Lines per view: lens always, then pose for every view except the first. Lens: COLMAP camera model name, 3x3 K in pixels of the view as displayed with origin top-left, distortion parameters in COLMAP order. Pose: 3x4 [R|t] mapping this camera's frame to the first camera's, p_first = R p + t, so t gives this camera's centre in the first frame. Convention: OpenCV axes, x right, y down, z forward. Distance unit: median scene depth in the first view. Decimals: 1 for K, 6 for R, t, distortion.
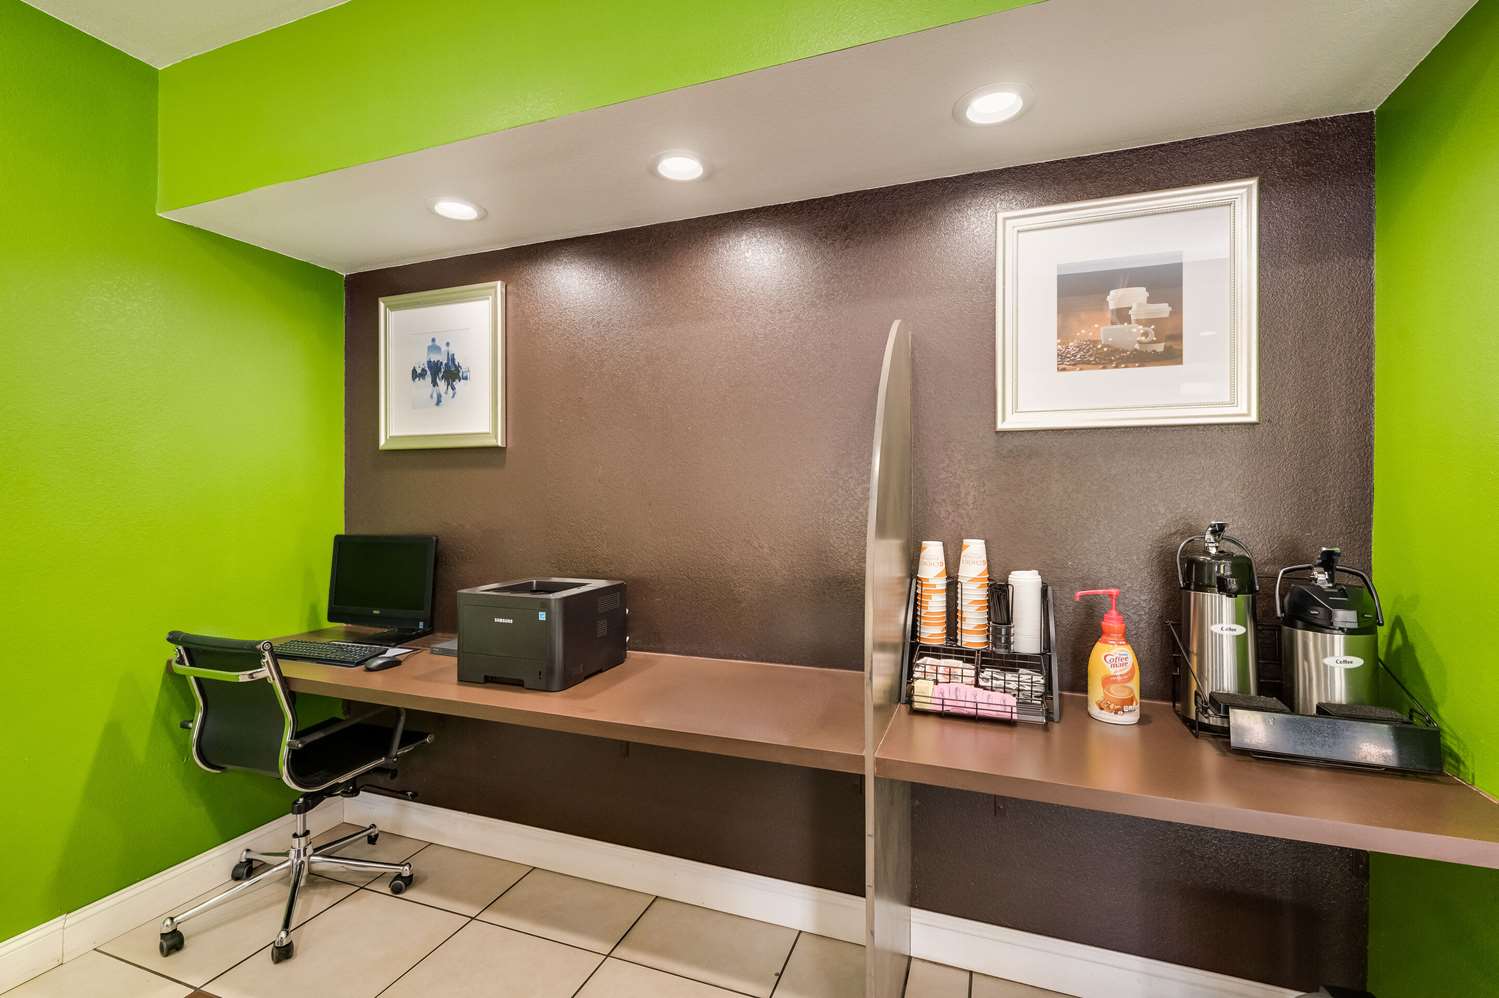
lens RADIAL K [[691.5, 0, 750.0], [0, 691.5, 492.7], [0, 0, 1]] dist [0.000119, -0.000065]
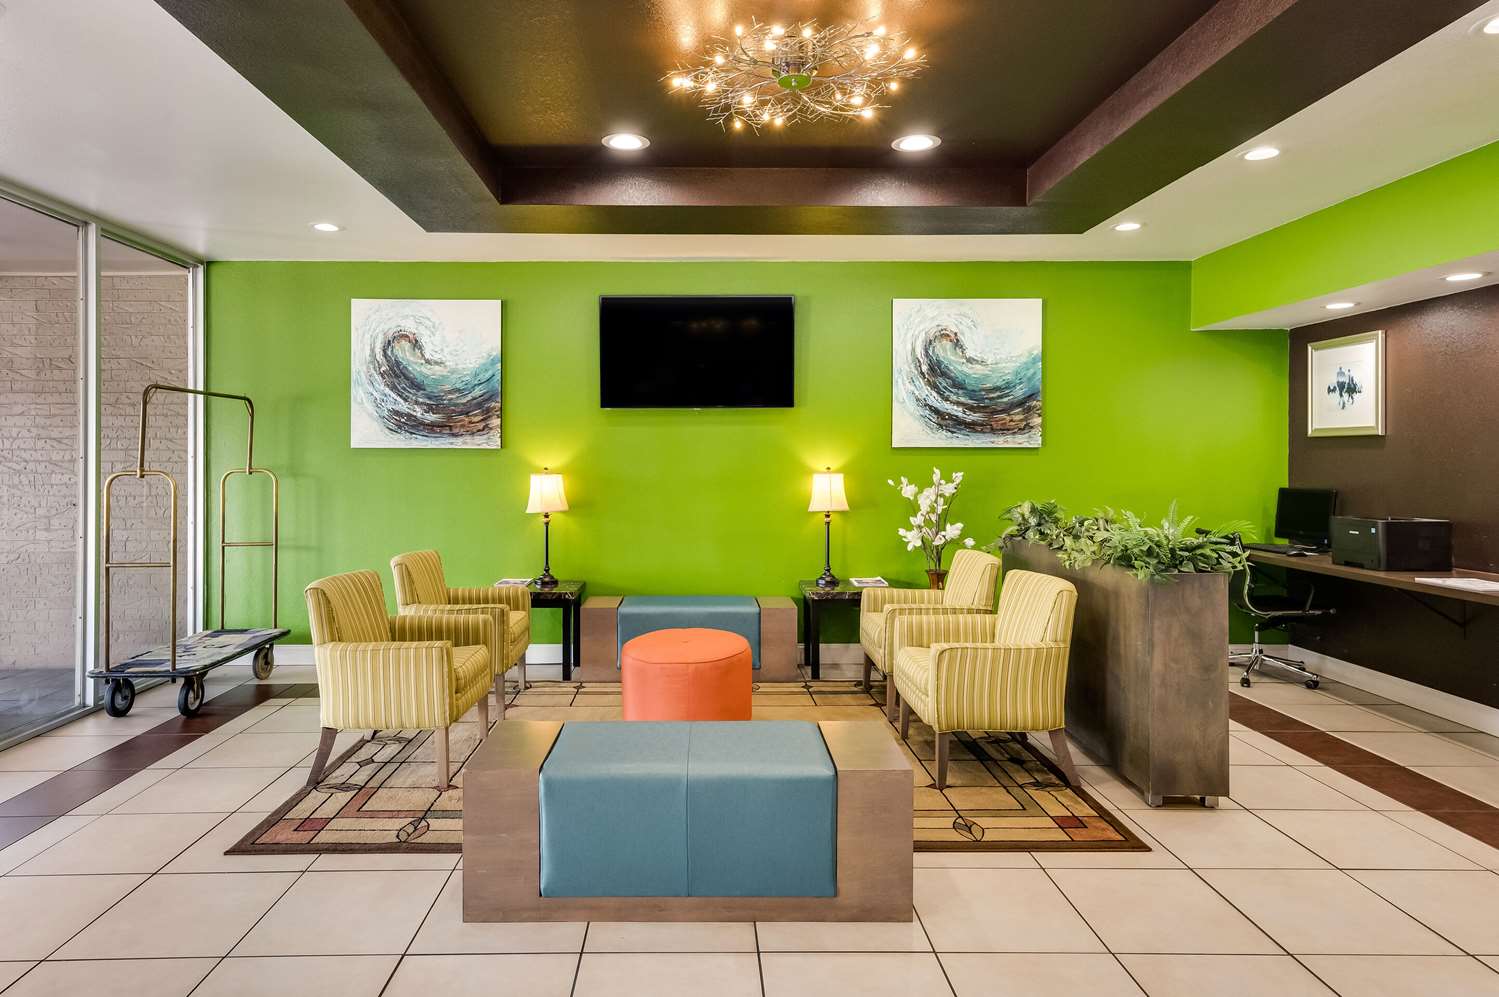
lens RADIAL K [[819.1, 0, 742.0], [0, 819.1, 456.8], [0, 0, 1]] dist [0.000414, 0.000082]
pose [[0.374607, 0.001614, -0.927182, 0.941711], [-0.000167, 0.999999, 0.001674, -0.022244], [0.927184, -0.000472, 0.374607, -1.199409]]
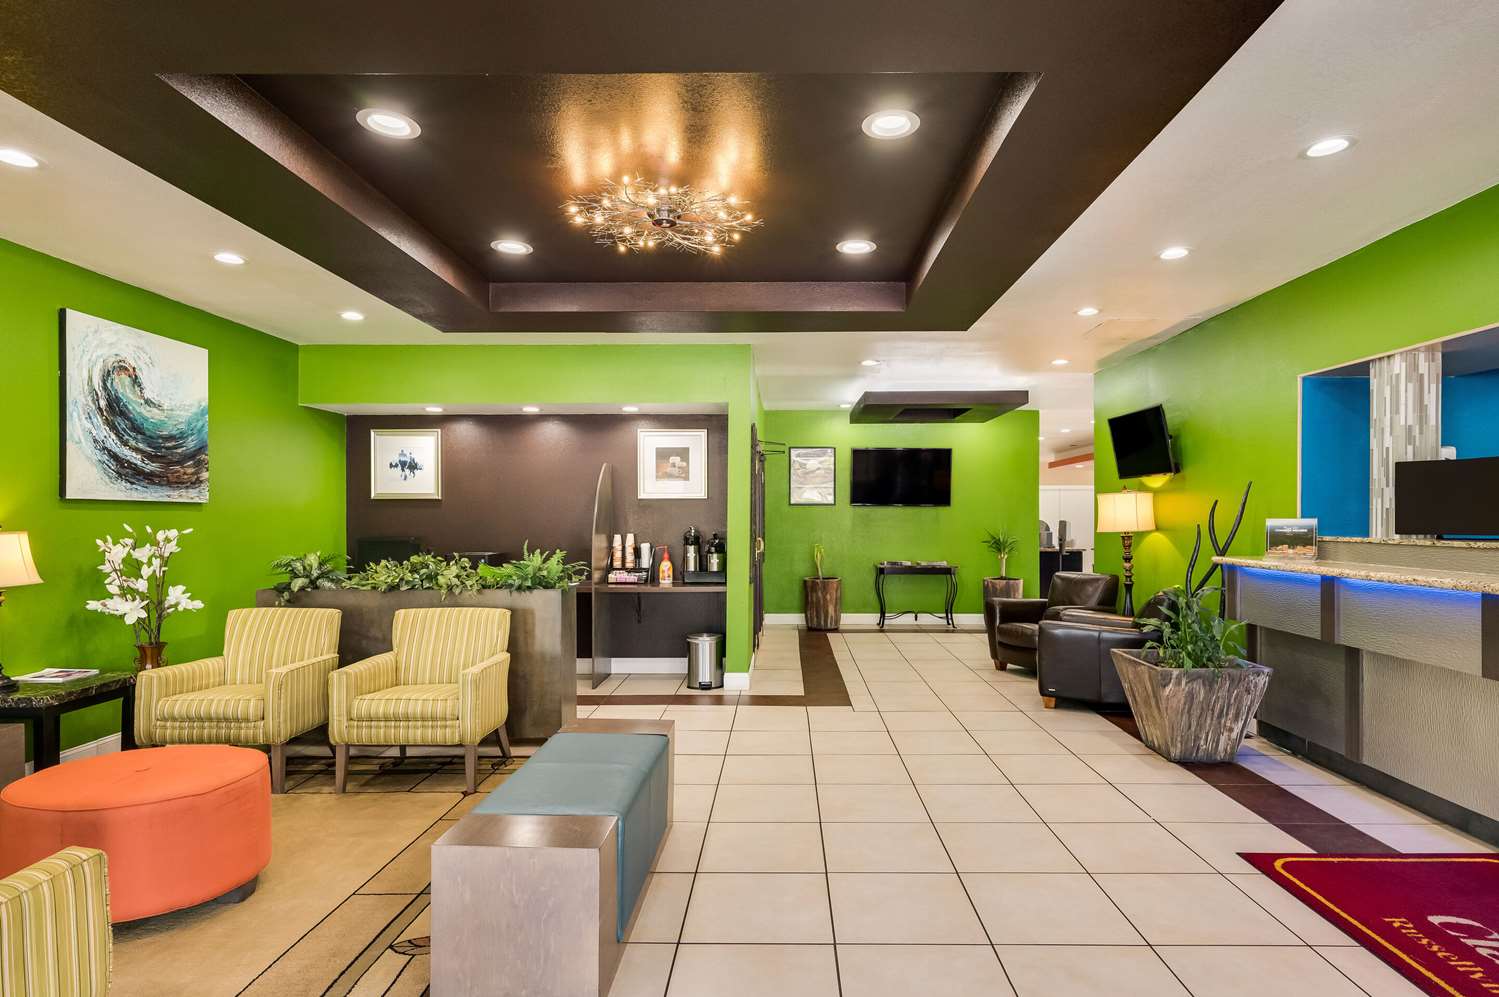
lens RADIAL K [[761.9, 0, 781.5], [0, 761.9, 517.2], [0, 0, 1]] dist [-0.000116, -0.000217]
pose [[0.934780, -0.000694, 0.355225, -0.222687], [0.001598, 0.999996, -0.002252, 0.002426], [-0.355222, 0.002673, 0.934778, -2.102295]]
